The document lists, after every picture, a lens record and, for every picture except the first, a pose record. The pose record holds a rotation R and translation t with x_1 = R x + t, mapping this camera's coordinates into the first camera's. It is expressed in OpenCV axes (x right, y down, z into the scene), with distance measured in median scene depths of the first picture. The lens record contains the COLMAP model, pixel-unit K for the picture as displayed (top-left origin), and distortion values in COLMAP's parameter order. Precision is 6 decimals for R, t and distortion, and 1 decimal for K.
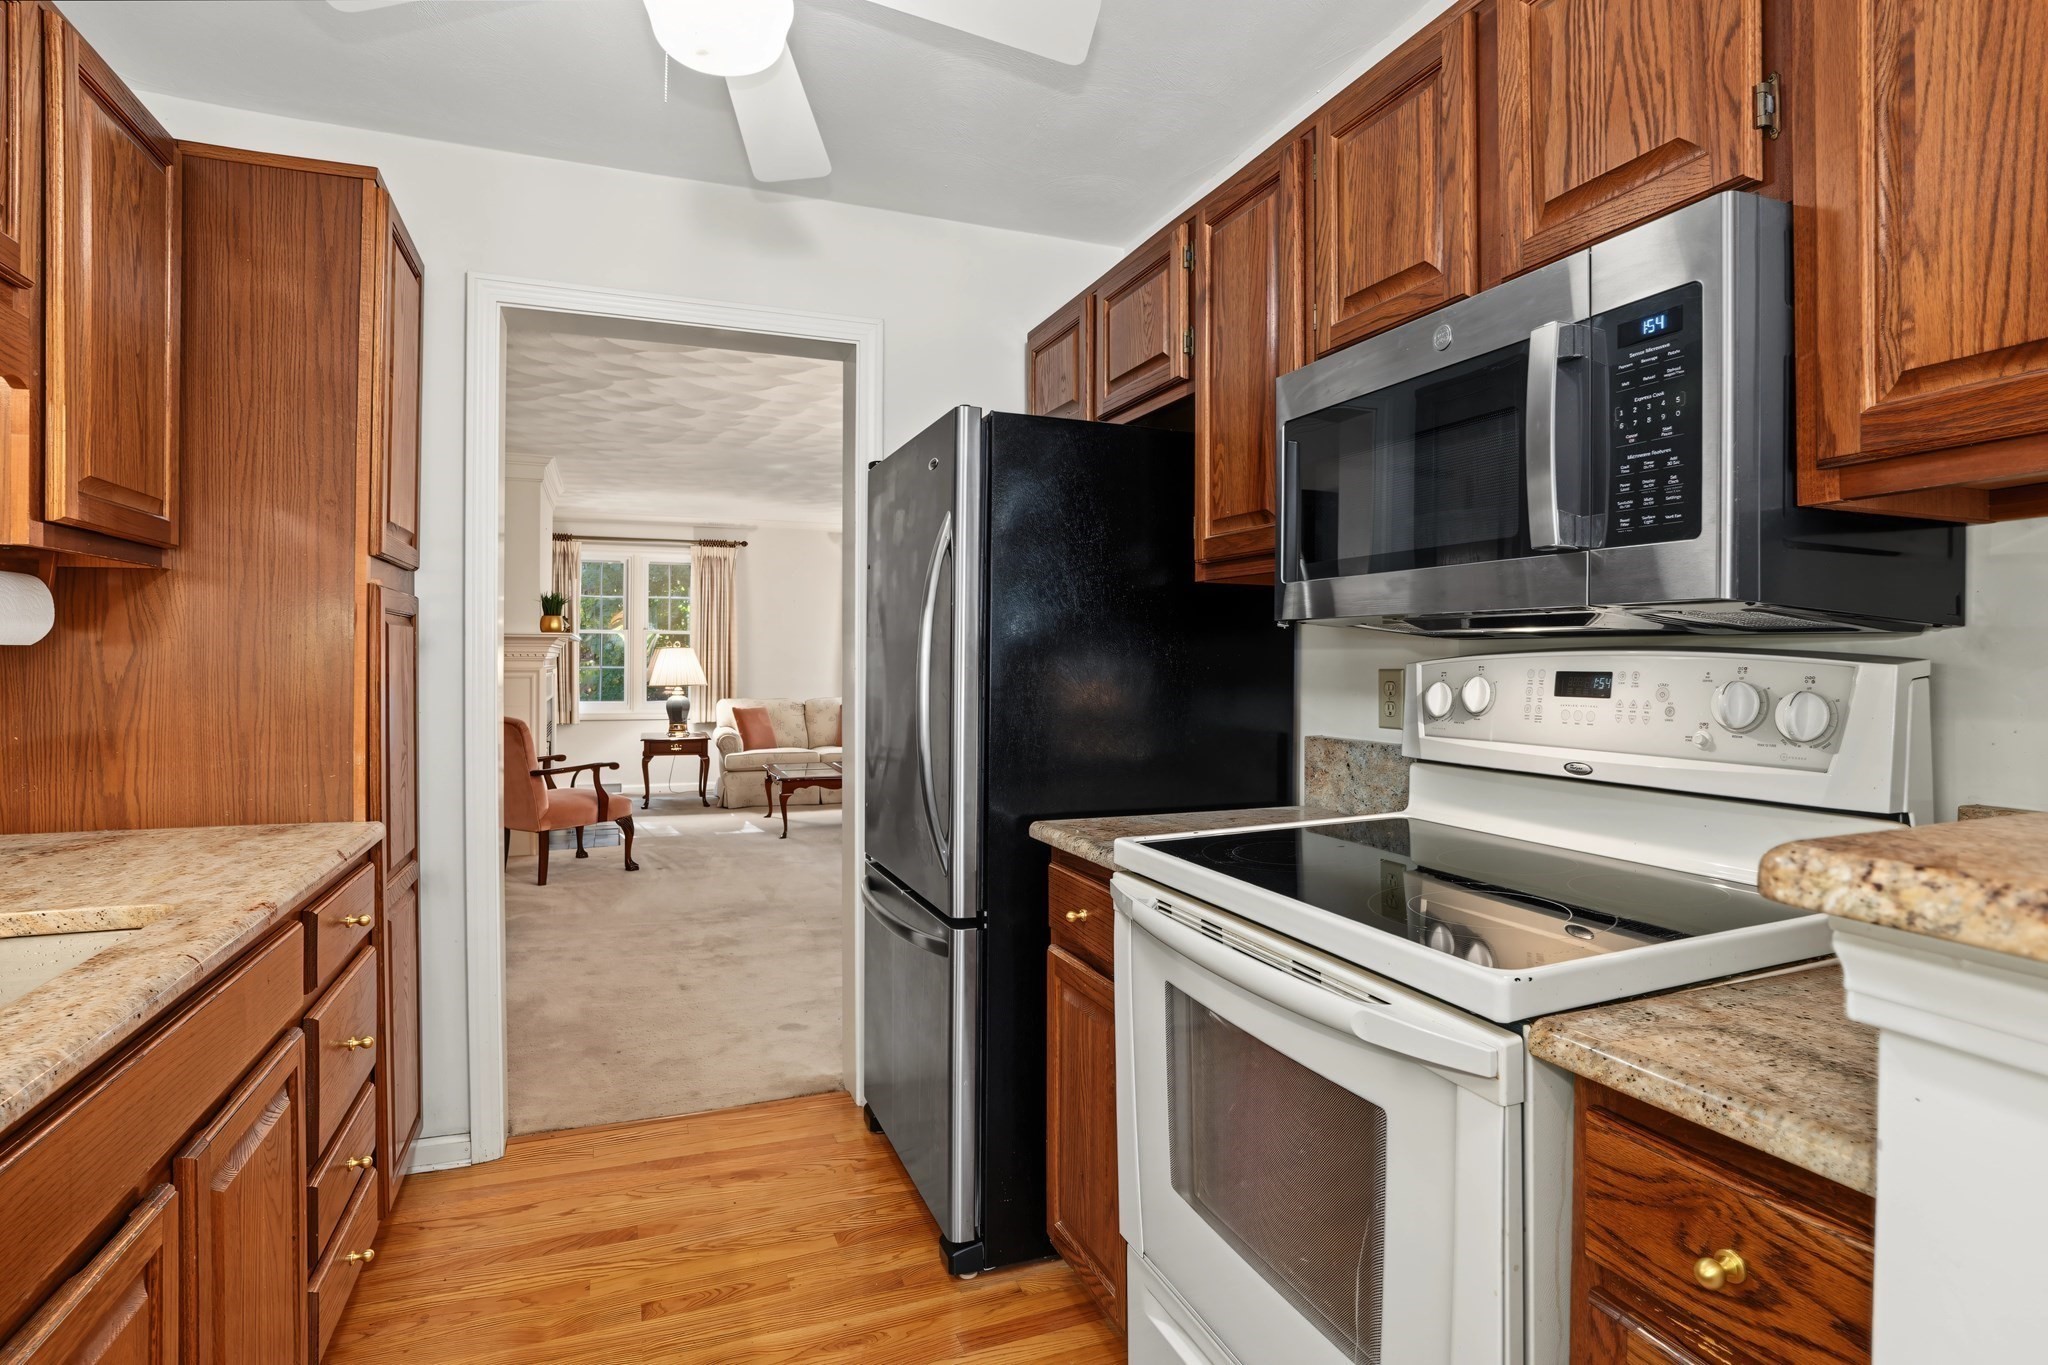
lens RADIAL K [[1044.9, 0, 1036.1], [0, 1044.9, 661.0], [0, 0, 1]] dist [-0.061713, 0.021838]
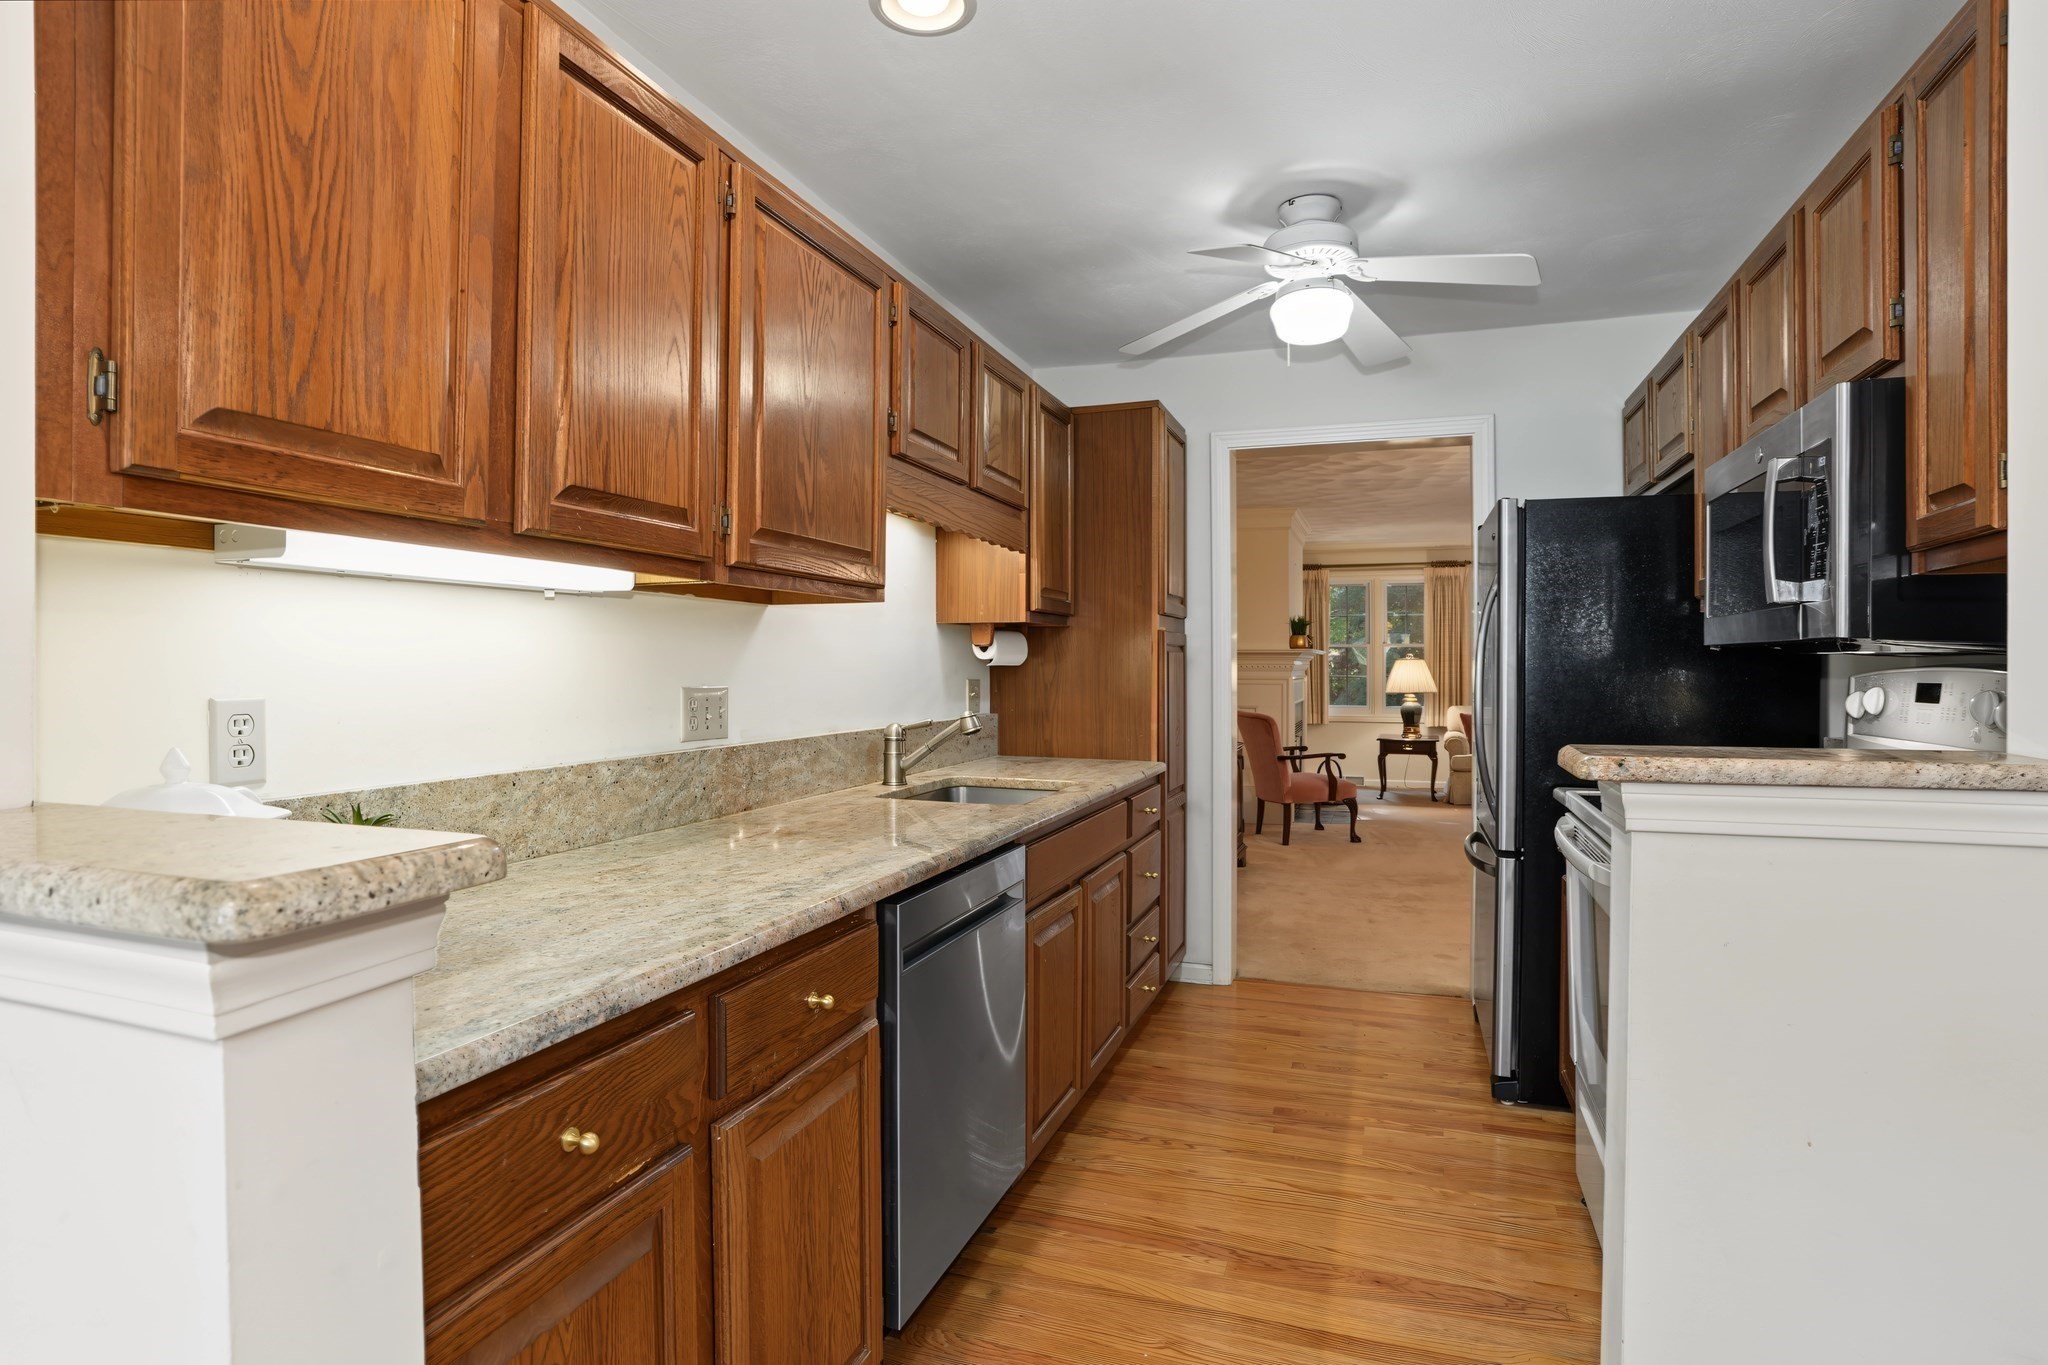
lens RADIAL K [[1044.9, 0, 1036.1], [0, 1044.9, 661.0], [0, 0, 1]] dist [-0.061713, 0.021838]
pose [[0.754768, -0.006302, -0.655962, 0.183949], [0.000562, 0.999960, -0.008960, -0.002270], [0.655992, 0.006394, 0.754741, -0.250110]]
